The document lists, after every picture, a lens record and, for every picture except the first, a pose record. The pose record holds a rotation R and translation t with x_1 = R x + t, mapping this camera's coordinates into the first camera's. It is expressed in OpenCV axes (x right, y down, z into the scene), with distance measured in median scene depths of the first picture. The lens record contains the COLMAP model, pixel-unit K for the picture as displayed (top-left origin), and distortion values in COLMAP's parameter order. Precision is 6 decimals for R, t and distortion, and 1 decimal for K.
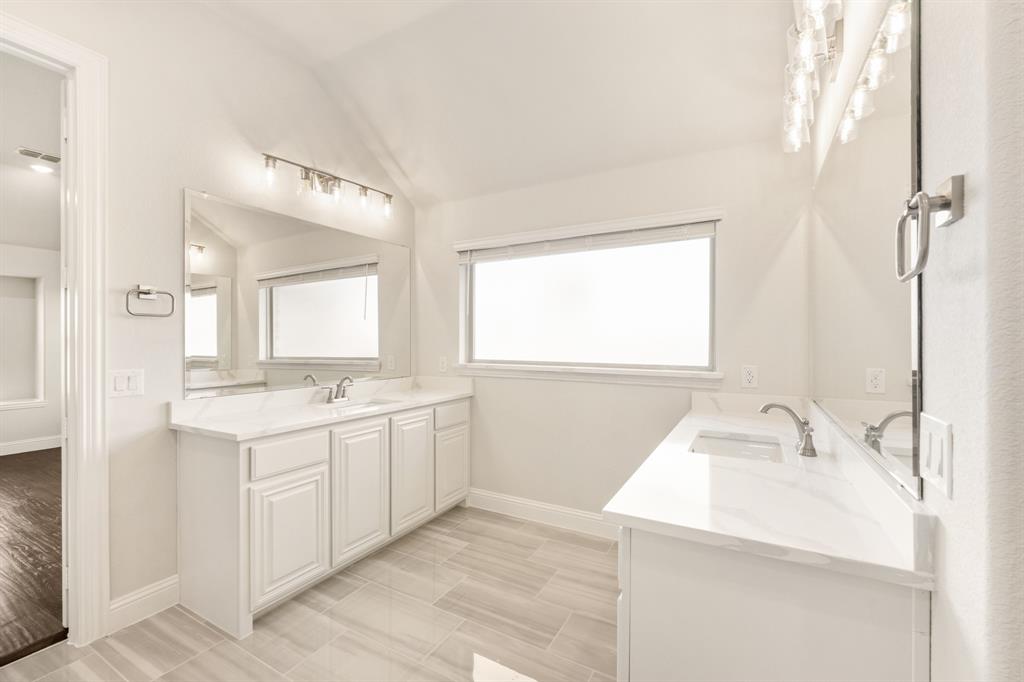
lens RADIAL K [[422.7, 0, 512.9], [0, 422.7, 336.8], [0, 0, 1]] dist [0.001130, 0.000338]
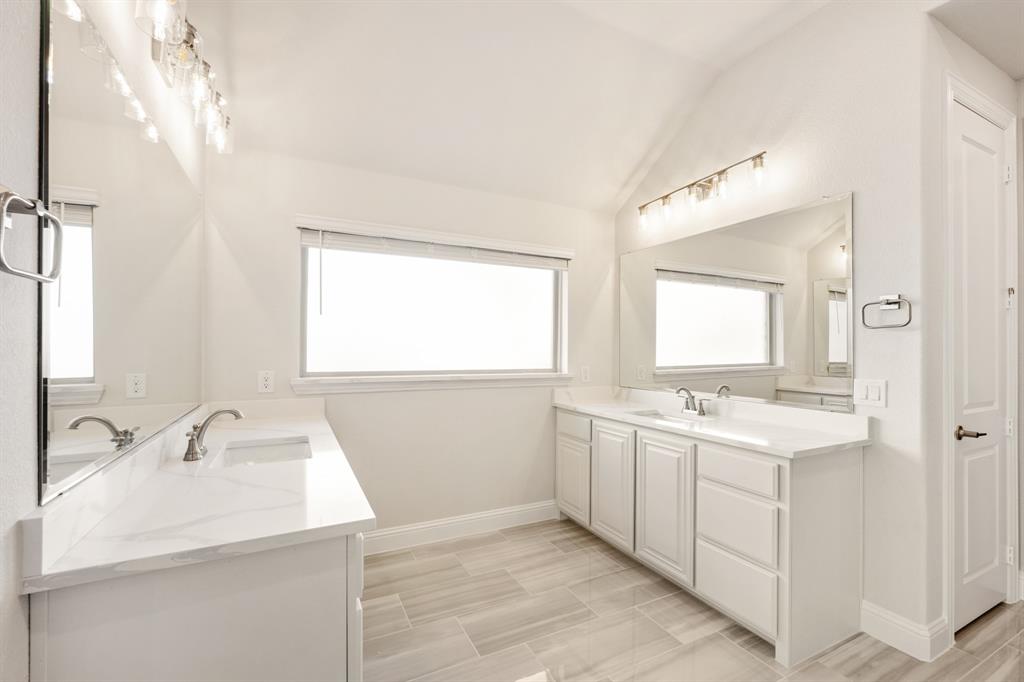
lens RADIAL K [[416.7, 0, 512.2], [0, 416.7, 344.3], [0, 0, 1]] dist [-0.002793, -0.000290]
pose [[0.579032, 0.012020, 0.815216, -0.694462], [-0.009863, 0.999921, -0.007738, 0.006834], [-0.815245, -0.003560, 0.579106, 0.379230]]
